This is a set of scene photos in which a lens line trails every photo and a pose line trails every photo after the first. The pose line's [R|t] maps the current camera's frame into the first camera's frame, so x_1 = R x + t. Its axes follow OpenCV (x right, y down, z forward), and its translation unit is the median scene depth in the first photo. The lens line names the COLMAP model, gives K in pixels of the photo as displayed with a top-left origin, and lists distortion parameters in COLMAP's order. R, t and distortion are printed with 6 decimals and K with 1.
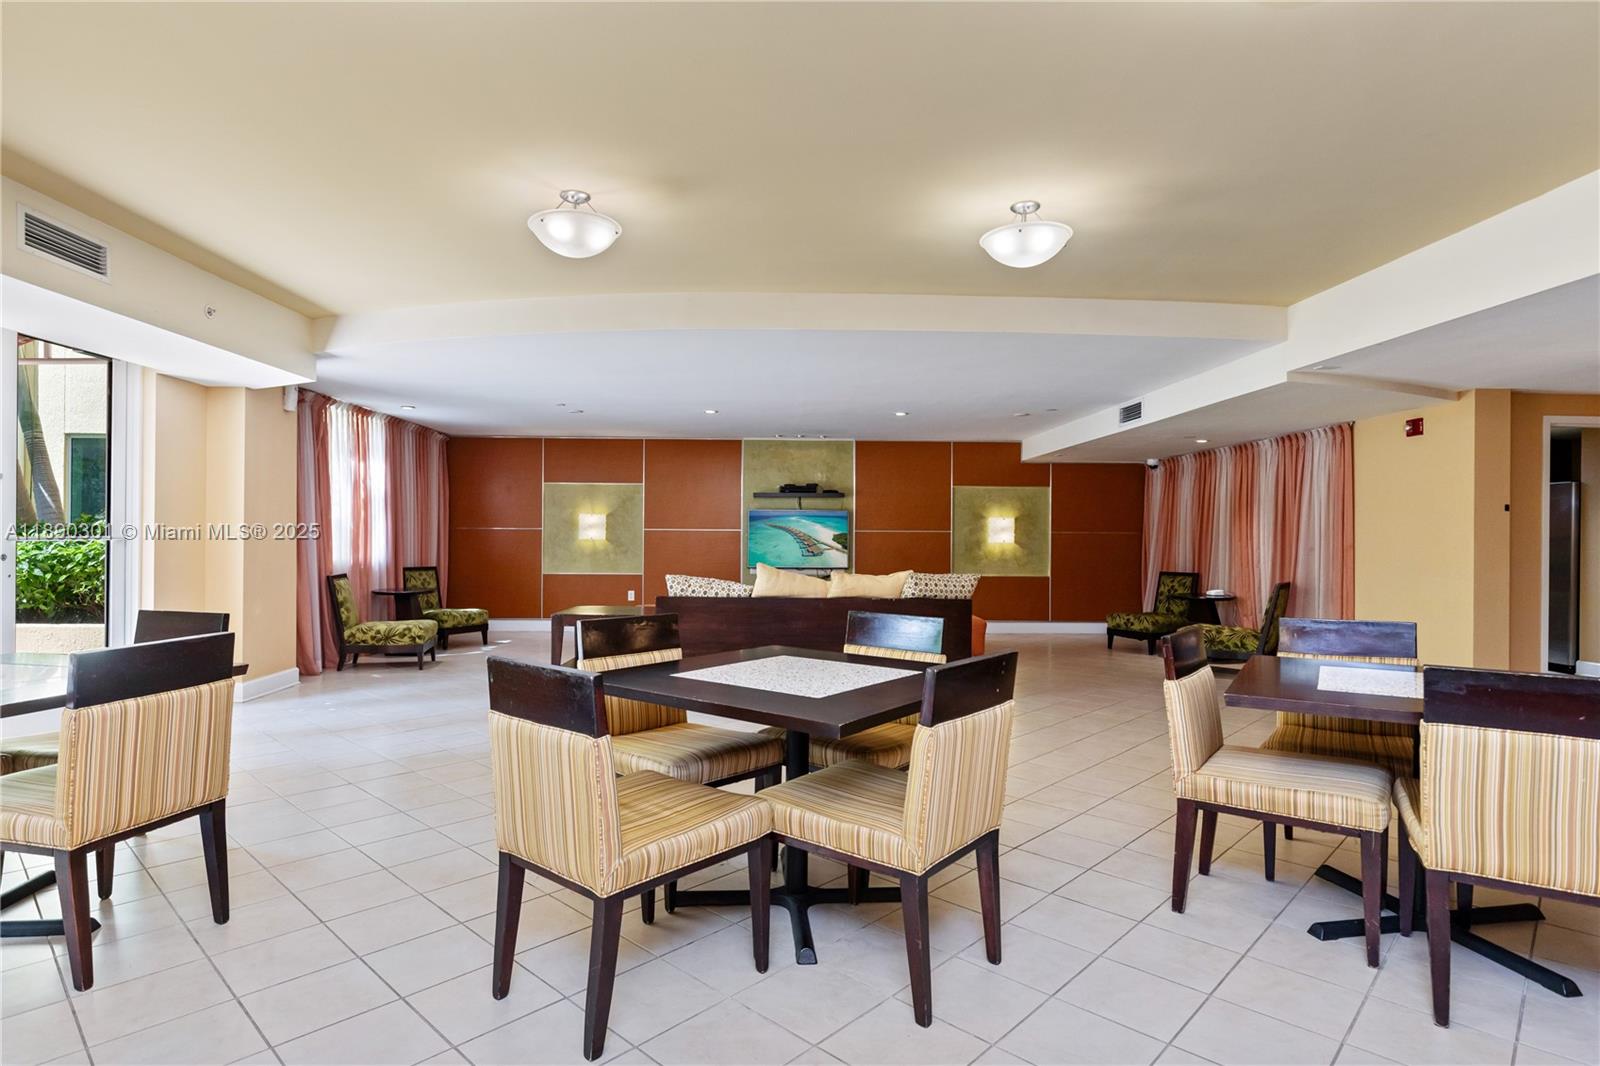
lens RADIAL K [[842.1, 0, 801.2], [0, 842.1, 530.8], [0, 0, 1]] dist [0.003185, -0.000108]
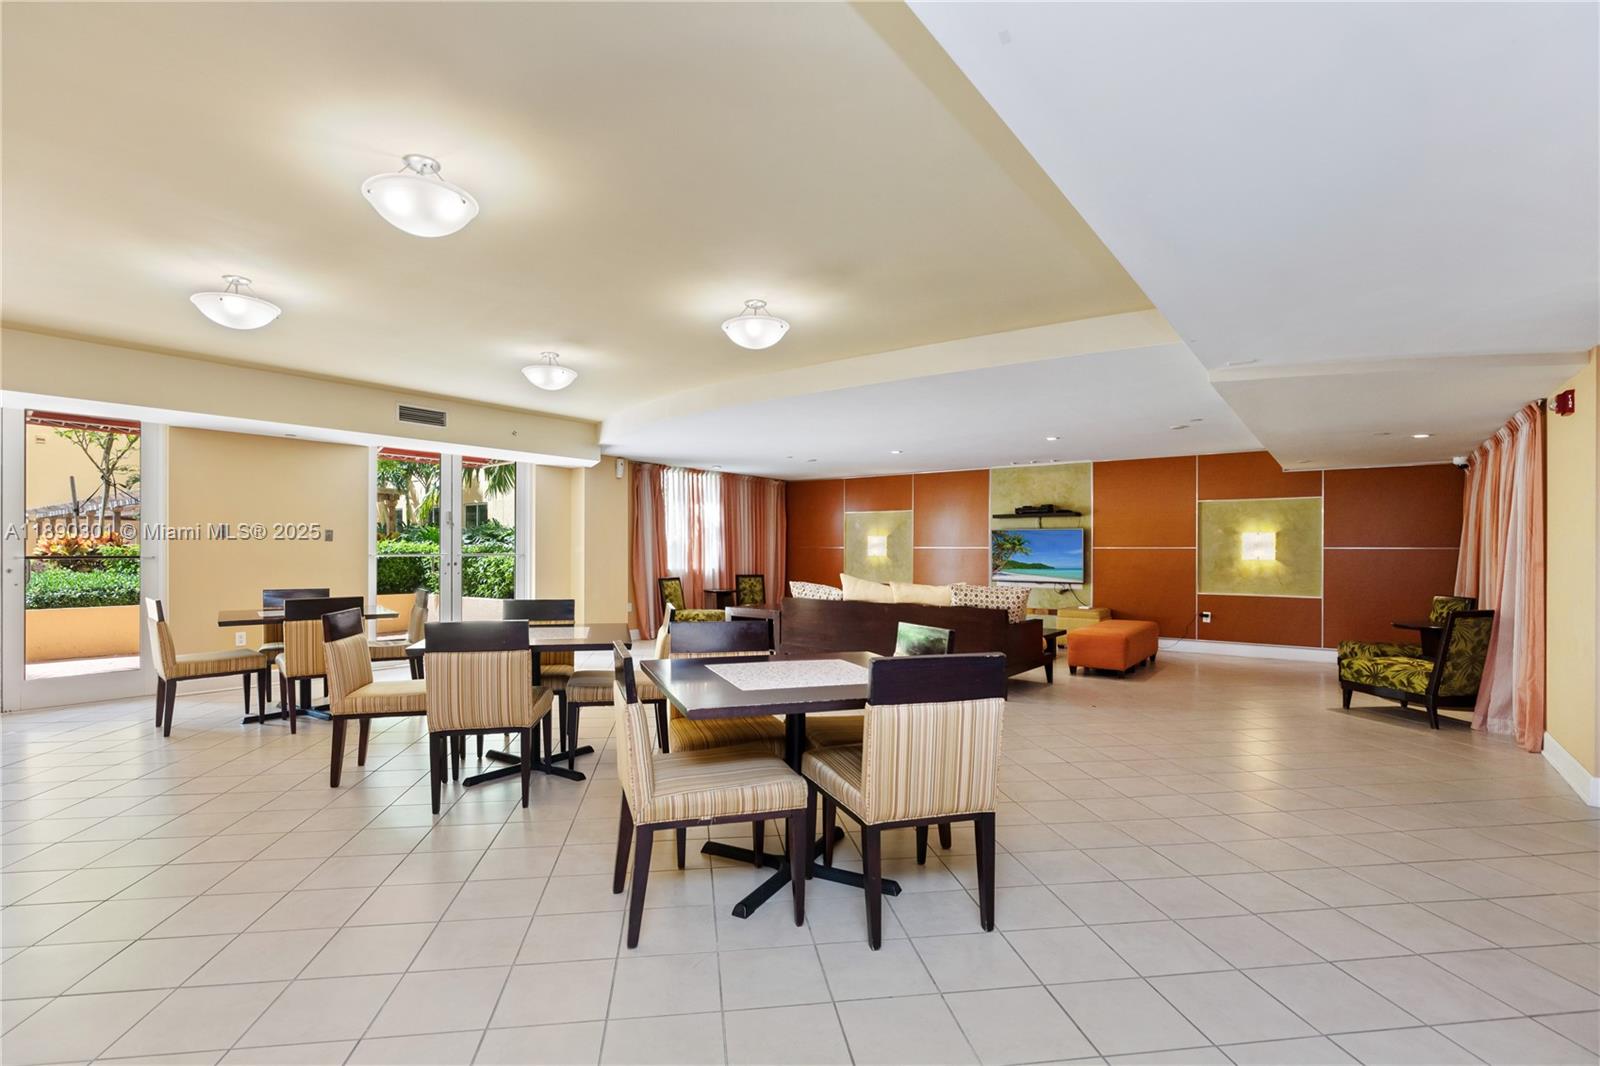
lens RADIAL K [[754.9, 0, 796.6], [0, 754.9, 545.8], [0, 0, 1]] dist [-0.002868, -0.000869]
pose [[0.781767, -0.008108, -0.623518, 0.423680], [0.005013, 0.999965, -0.006718, 0.002383], [0.623551, 0.002126, 0.781780, 0.042531]]
